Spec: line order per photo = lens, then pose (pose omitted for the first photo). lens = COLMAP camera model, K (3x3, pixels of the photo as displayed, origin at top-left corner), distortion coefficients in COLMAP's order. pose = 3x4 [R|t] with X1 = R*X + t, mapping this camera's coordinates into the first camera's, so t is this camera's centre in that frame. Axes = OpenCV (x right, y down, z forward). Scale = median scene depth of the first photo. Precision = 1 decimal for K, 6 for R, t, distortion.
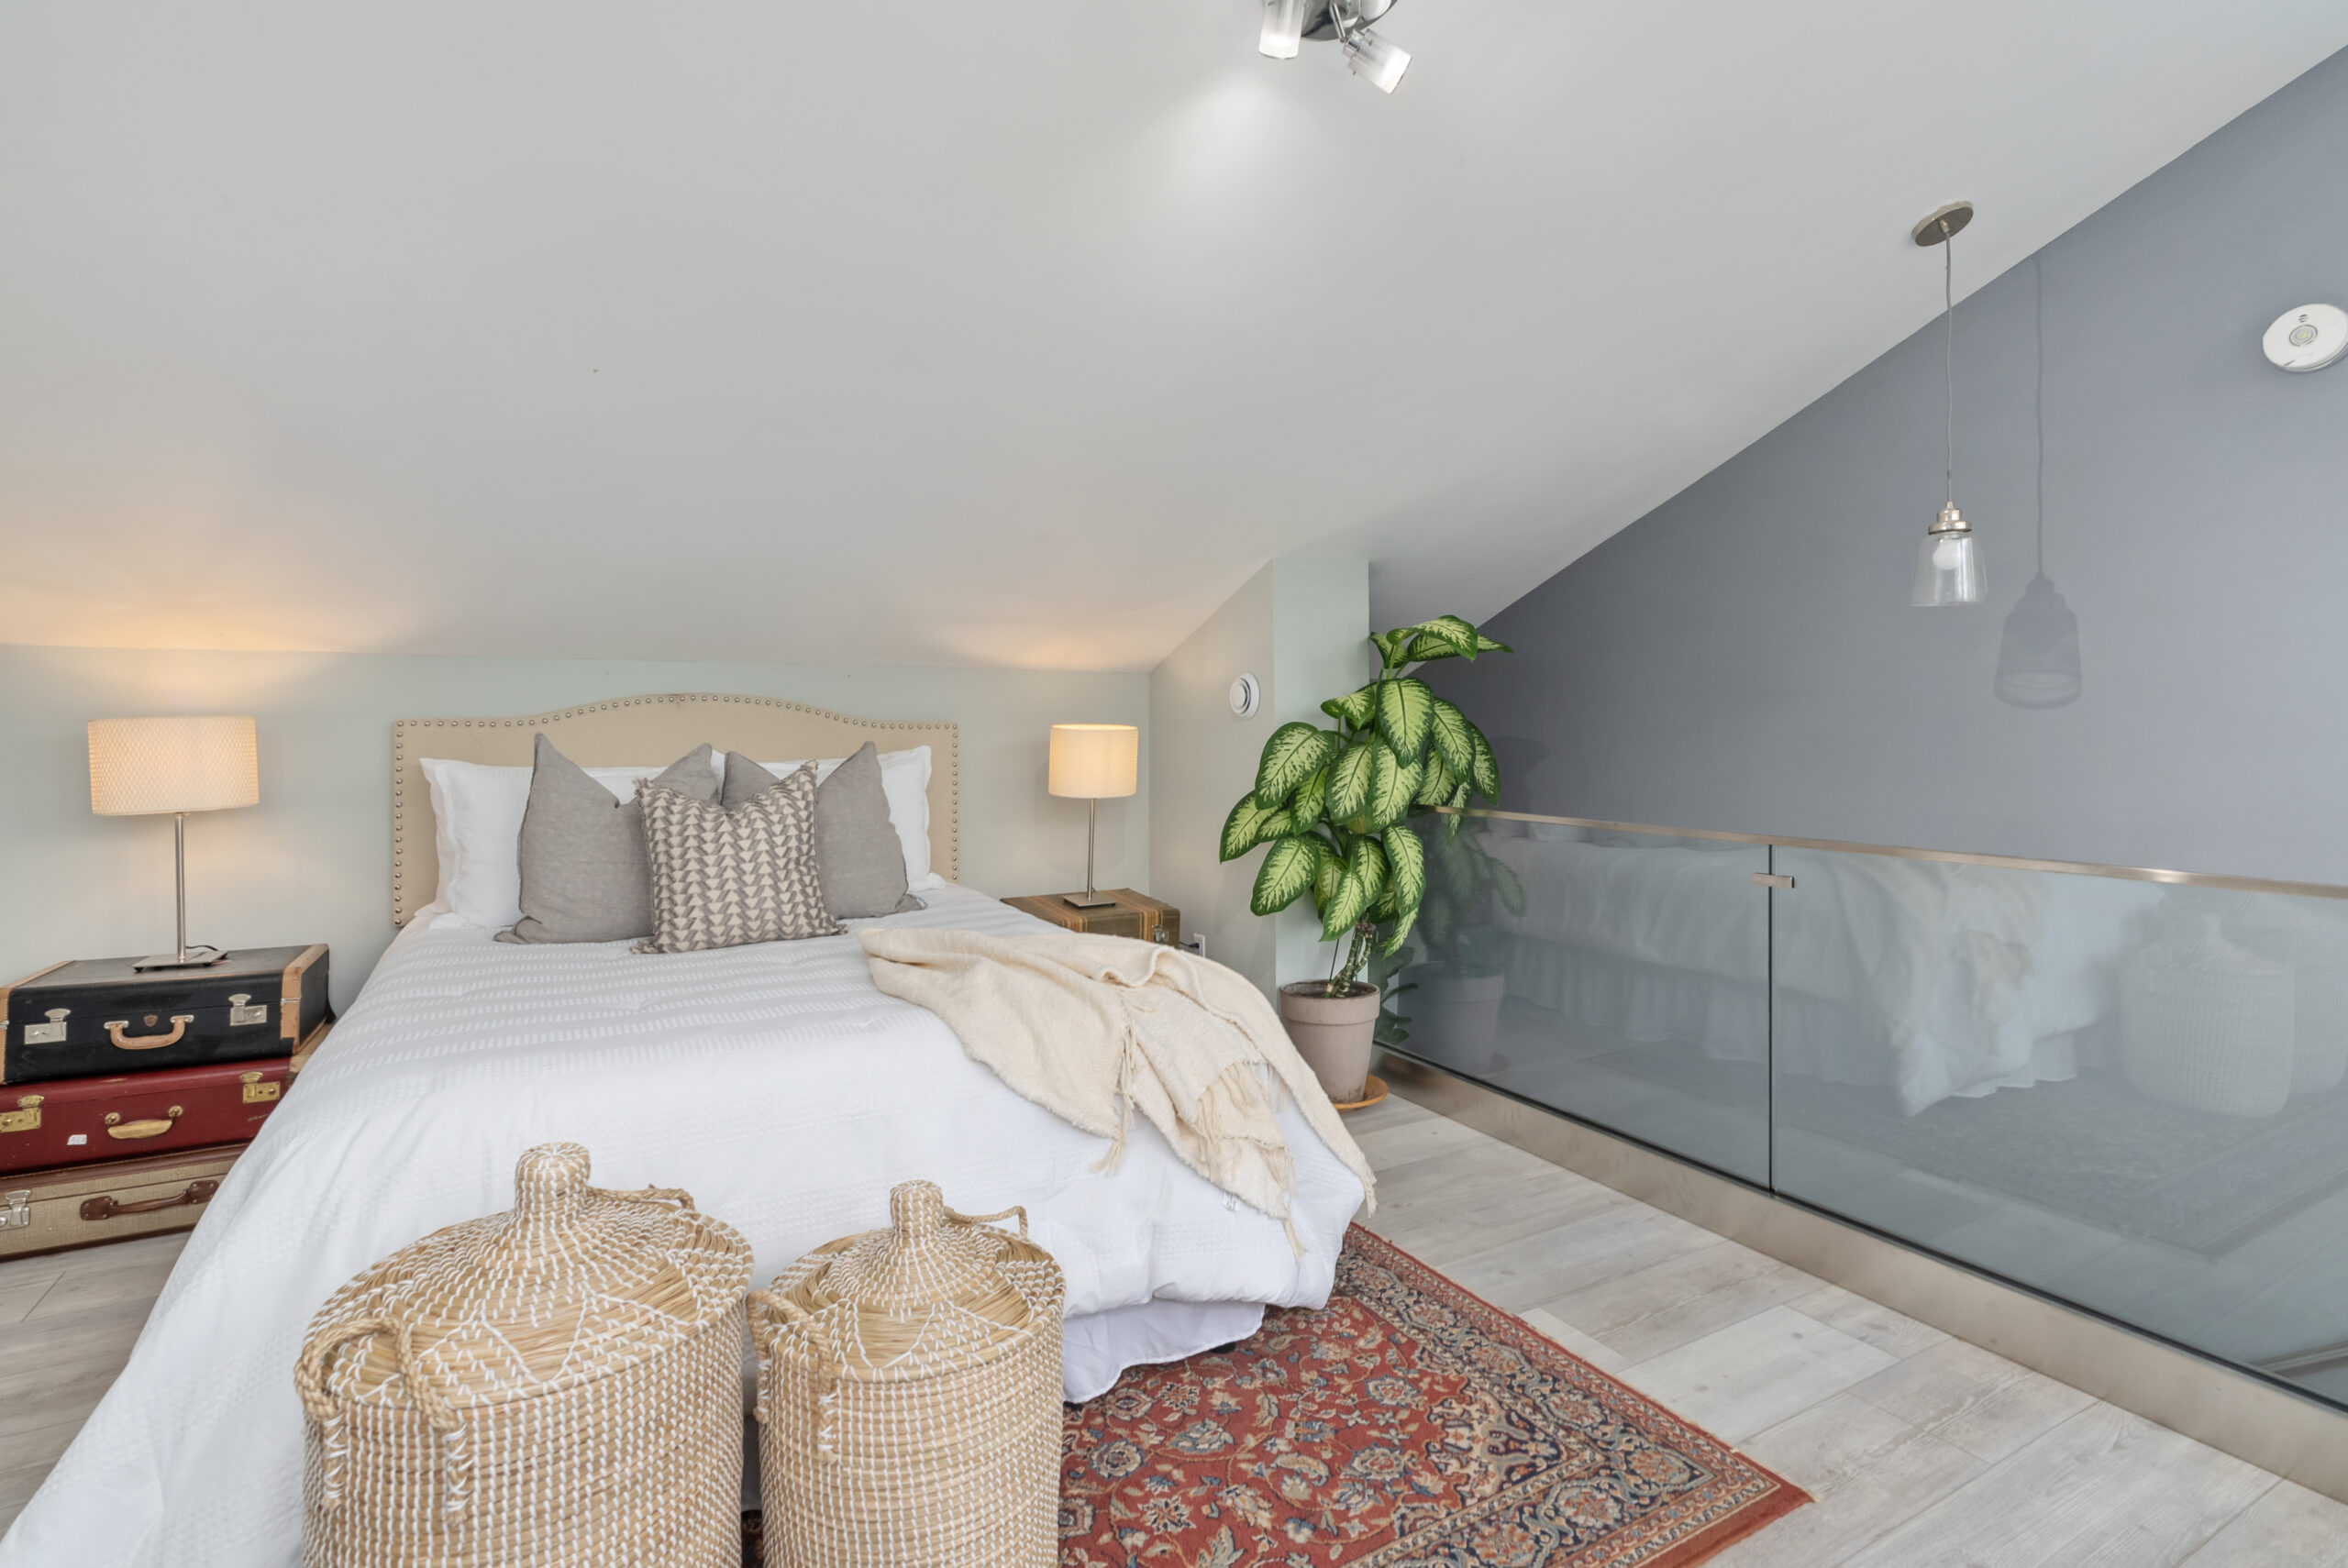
lens RADIAL K [[1118.3, 0, 1236.8], [0, 1118.3, 746.8], [0, 0, 1]] dist [-0.004419, 0.000009]
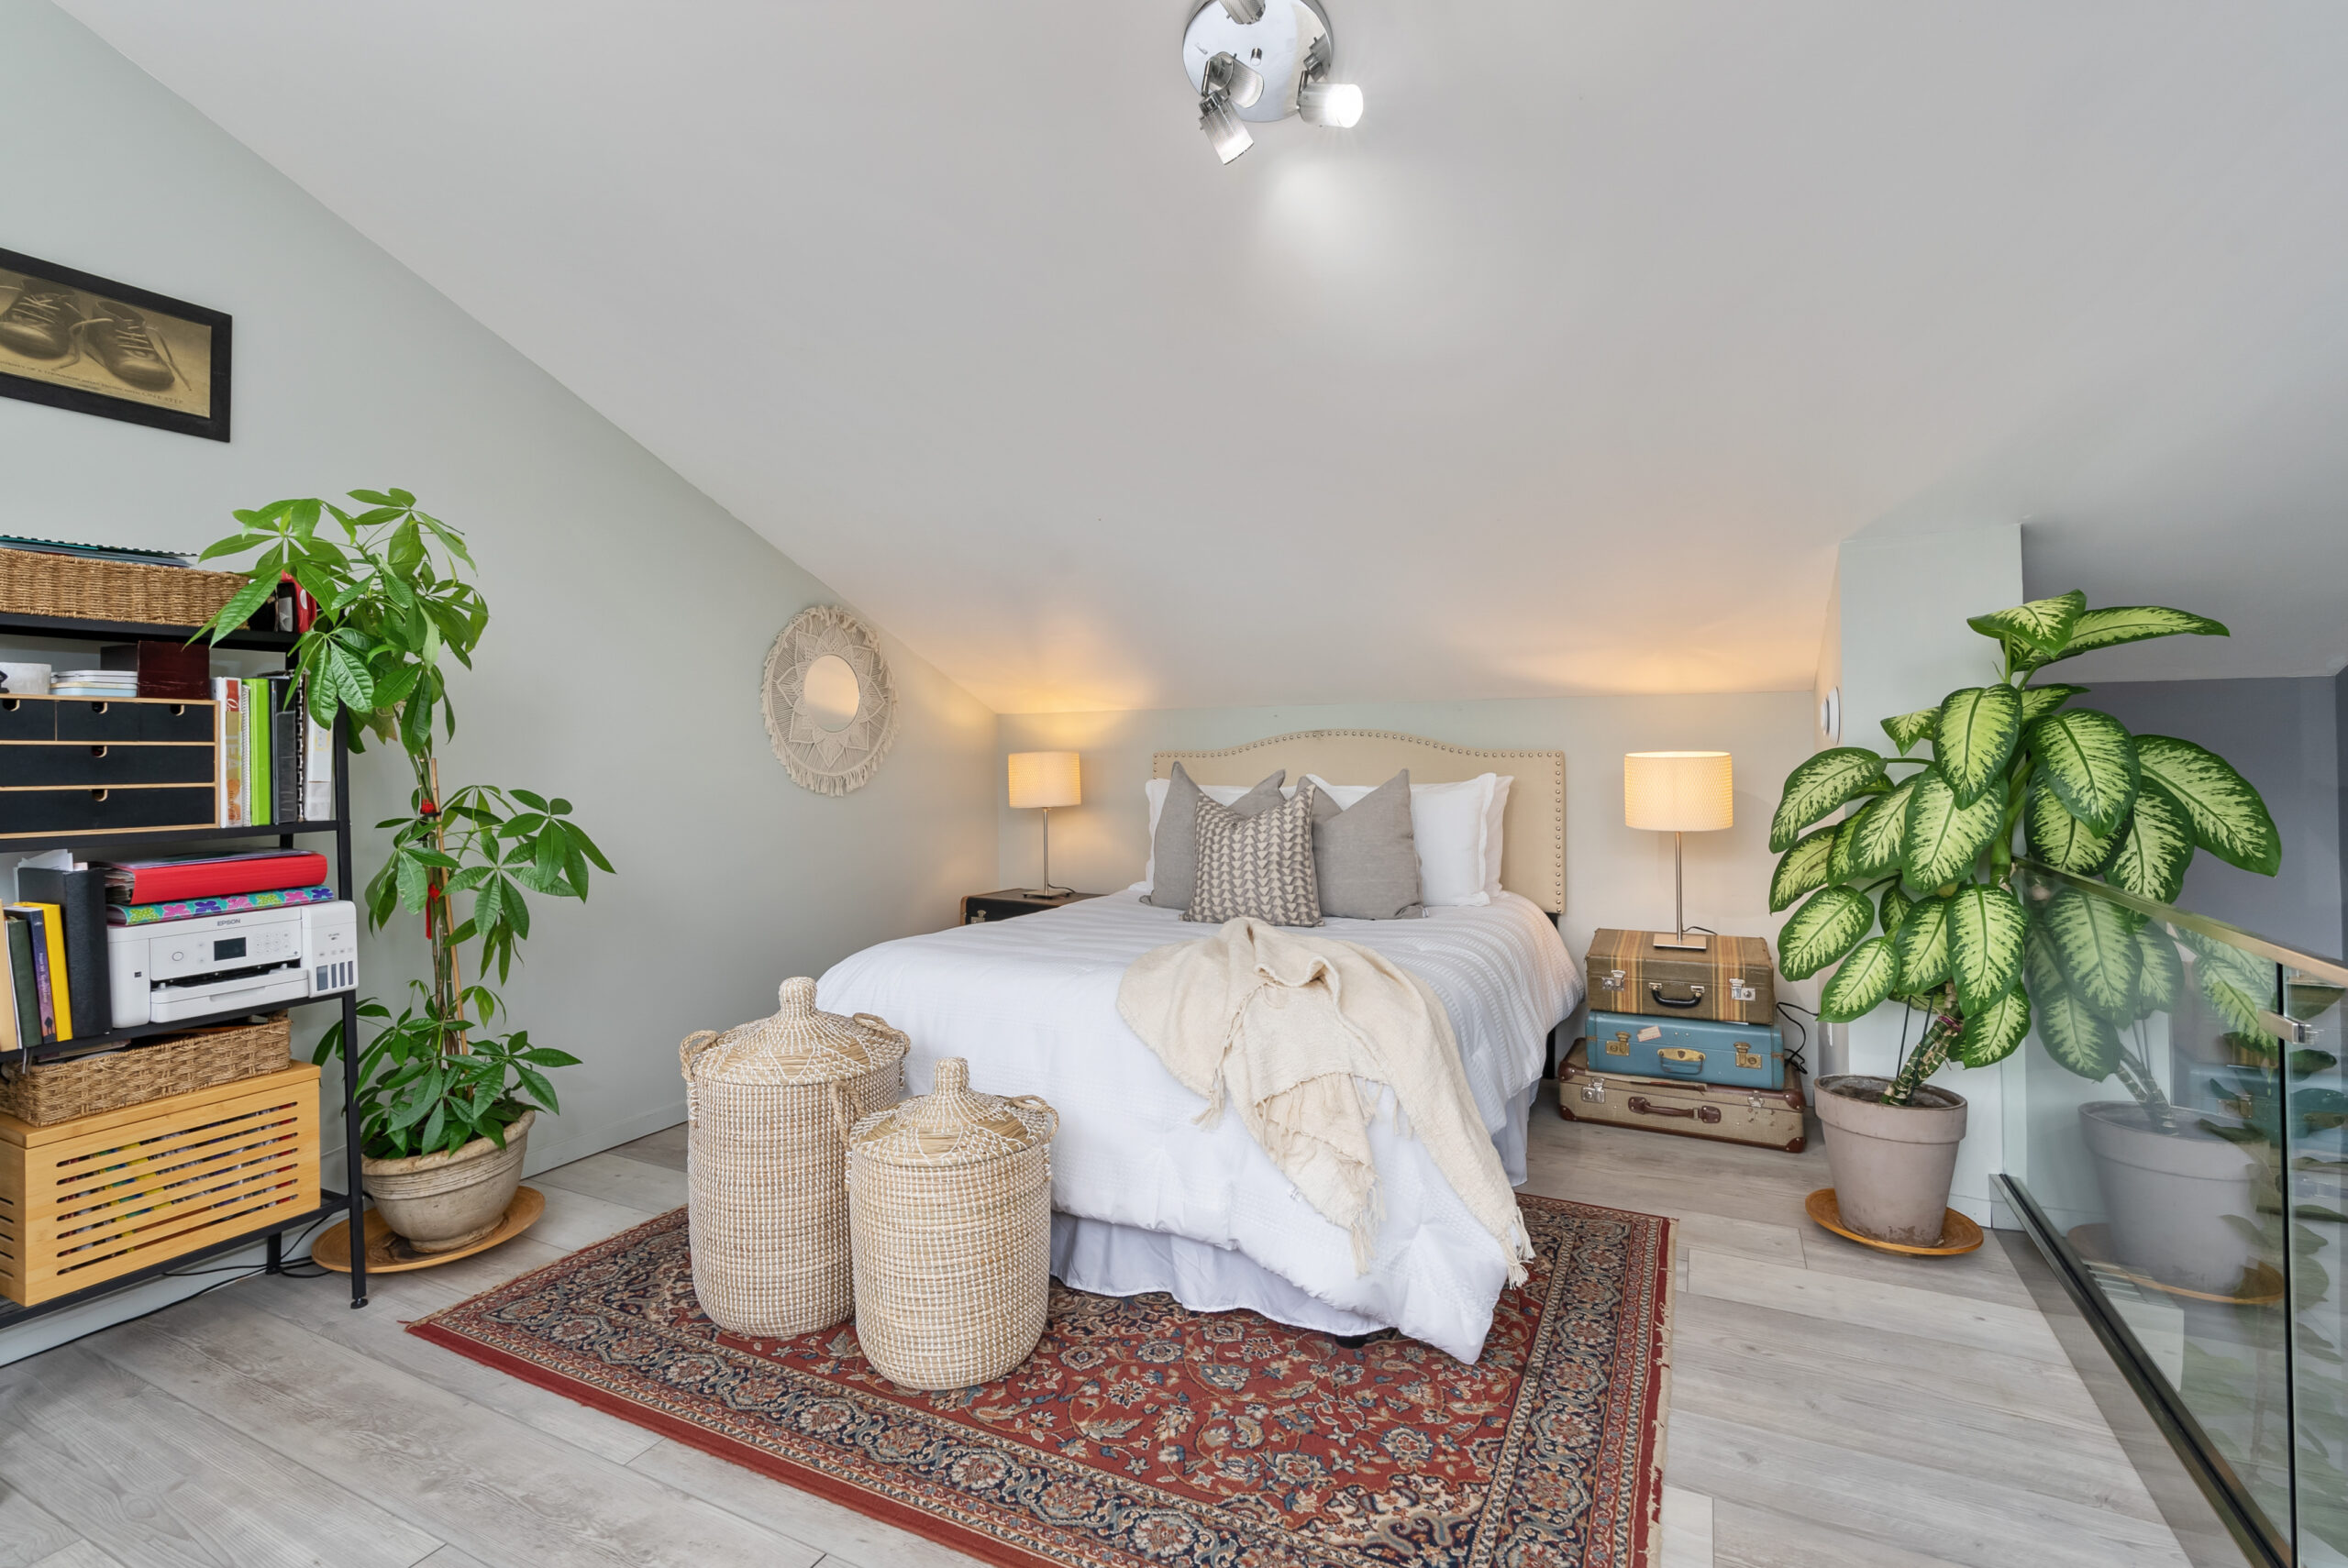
lens RADIAL K [[1118.3, 0, 1177.8], [0, 1118.3, 768.8], [0, 0, 1]] dist [-0.004419, 0.000009]
pose [[0.549603, 0.005248, -0.835410, 0.820090], [-0.008968, 0.999960, 0.000381, -0.004774], [0.835378, 0.007283, 0.549628, 0.295109]]
